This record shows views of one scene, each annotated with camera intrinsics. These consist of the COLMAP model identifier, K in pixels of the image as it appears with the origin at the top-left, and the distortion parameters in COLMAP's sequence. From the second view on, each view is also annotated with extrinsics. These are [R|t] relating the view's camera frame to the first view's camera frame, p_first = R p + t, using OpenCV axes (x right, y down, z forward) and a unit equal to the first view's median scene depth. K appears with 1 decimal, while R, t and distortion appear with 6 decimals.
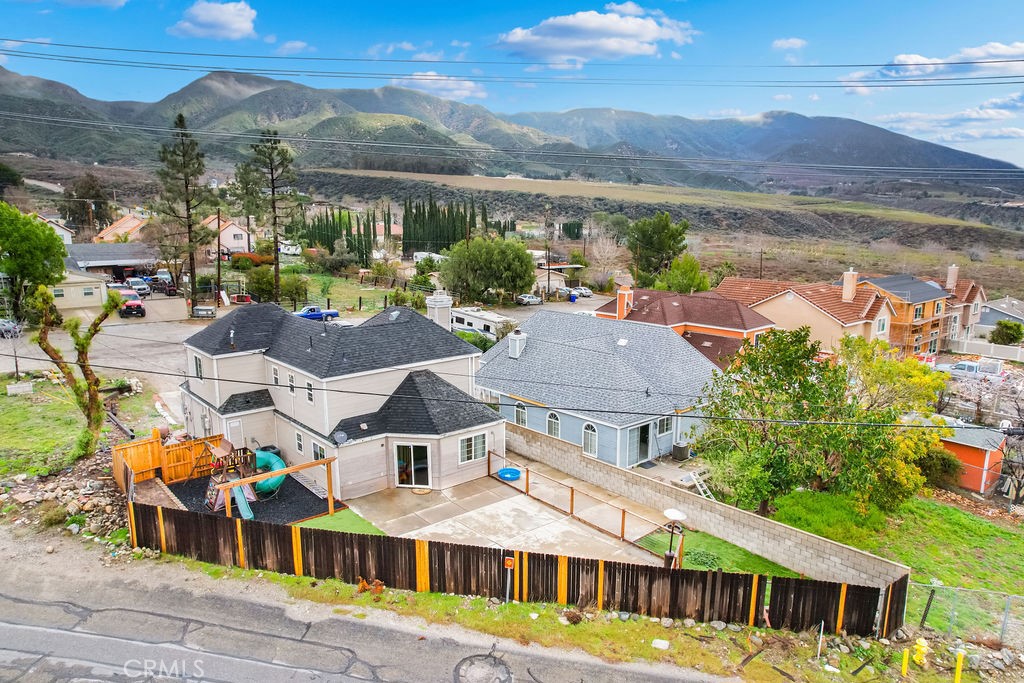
lens RADIAL K [[667.8, 0, 512.0], [0, 667.8, 341.5], [0, 0, 1]] dist [-0.010644, -0.000975]
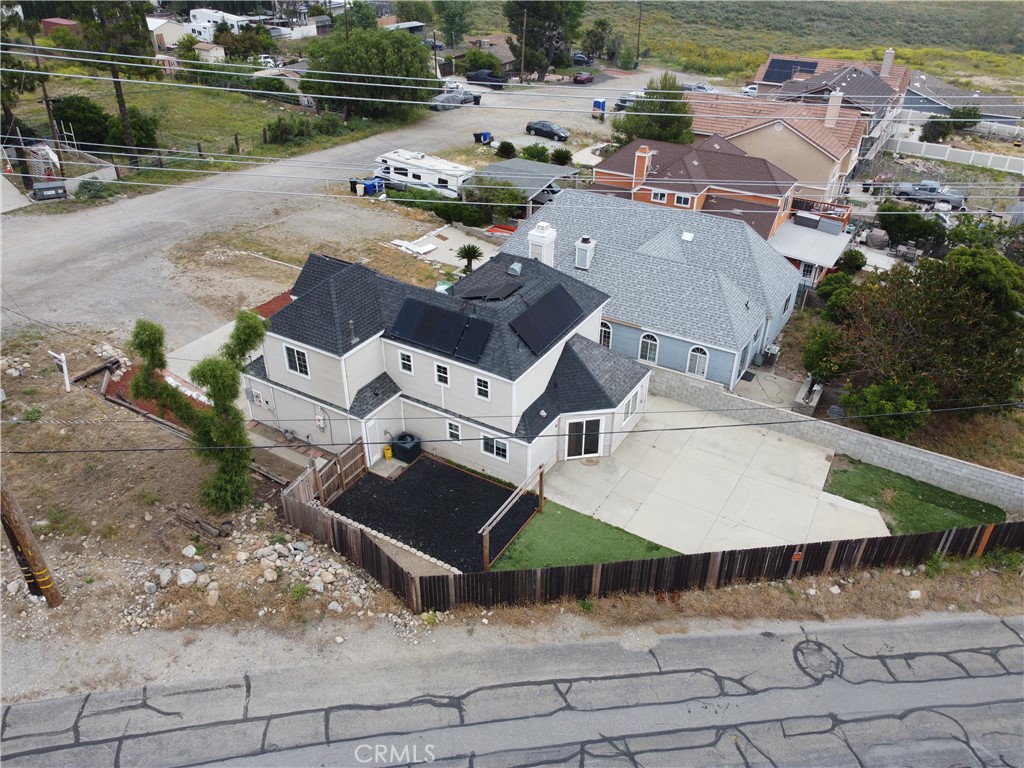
lens RADIAL K [[775.6, 0, 512.0], [0, 775.6, 384.0], [0, 0, 1]] dist [0.008821, -0.004871]
pose [[0.953630, -0.158937, 0.255596, -0.495885], [0.053291, 0.924951, 0.376332, -0.301199], [-0.296227, -0.345261, 0.890531, 0.052077]]
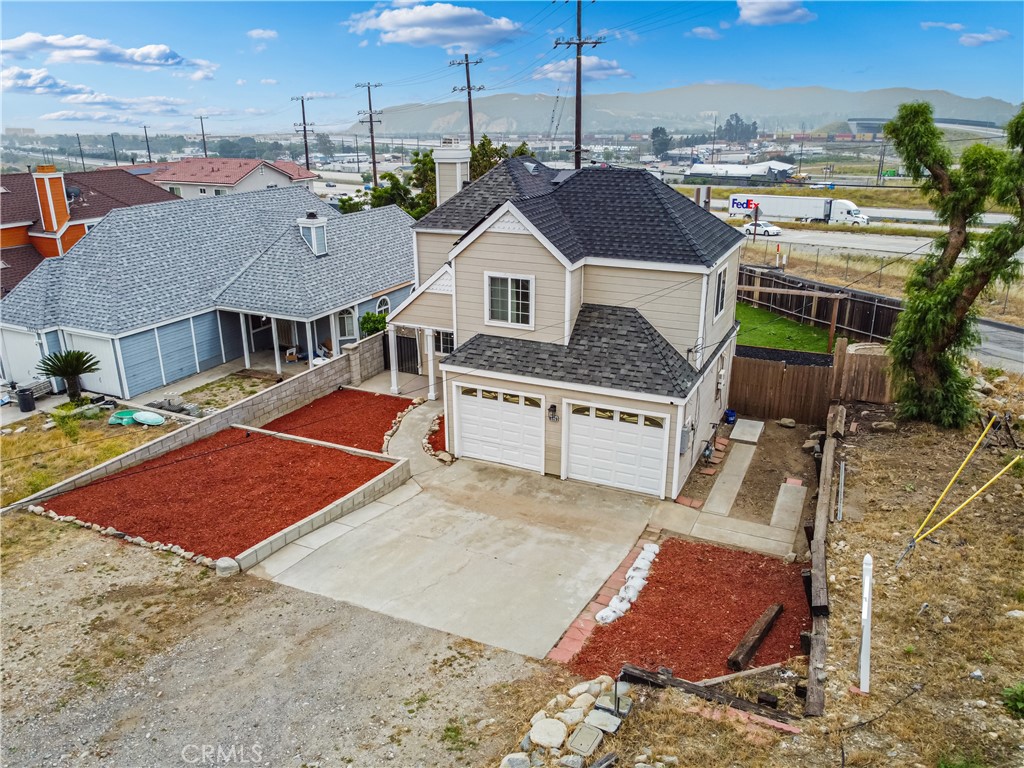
lens RADIAL K [[775.6, 0, 512.0], [0, 775.6, 384.0], [0, 0, 1]] dist [0.008821, -0.004871]
pose [[-0.399757, -0.303137, 0.865045, -1.016792], [0.178174, 0.900033, 0.397736, -0.171113], [-0.899138, 0.313126, -0.305784, 1.461448]]
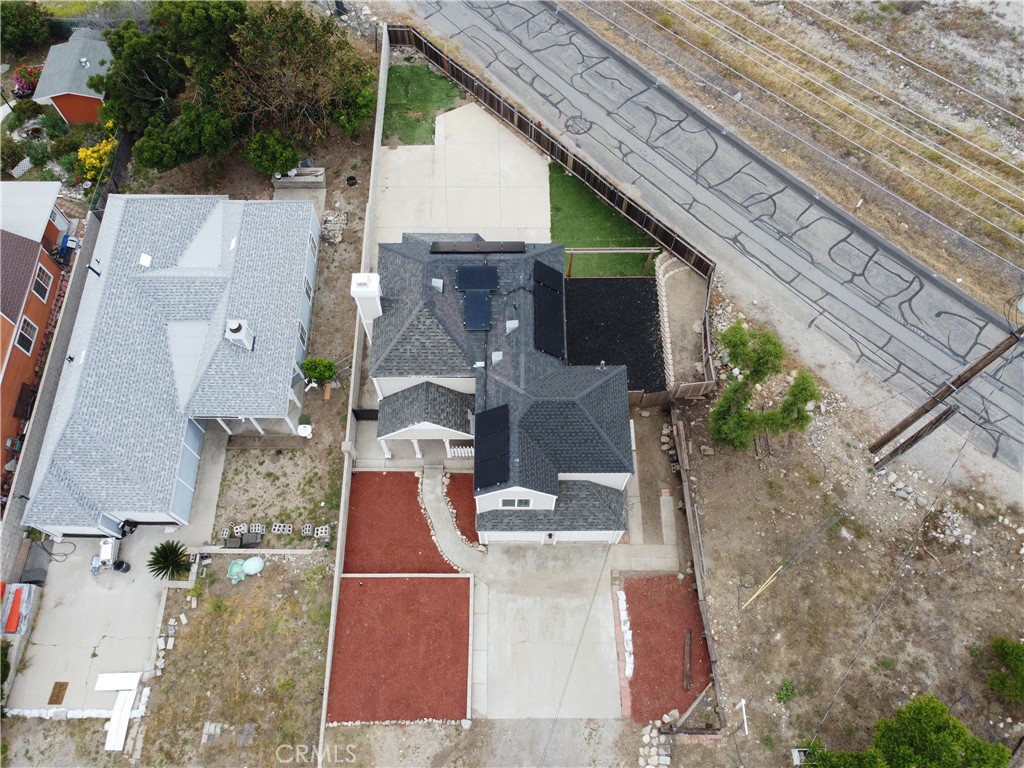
lens RADIAL K [[775.6, 0, 512.0], [0, 775.6, 384.0], [0, 0, 1]] dist [0.008821, -0.004871]
pose [[-0.751820, -0.596901, 0.280135, -0.642302], [0.120357, 0.293485, 0.948357, -0.996930], [-0.648291, 0.746710, -0.148807, 1.289125]]
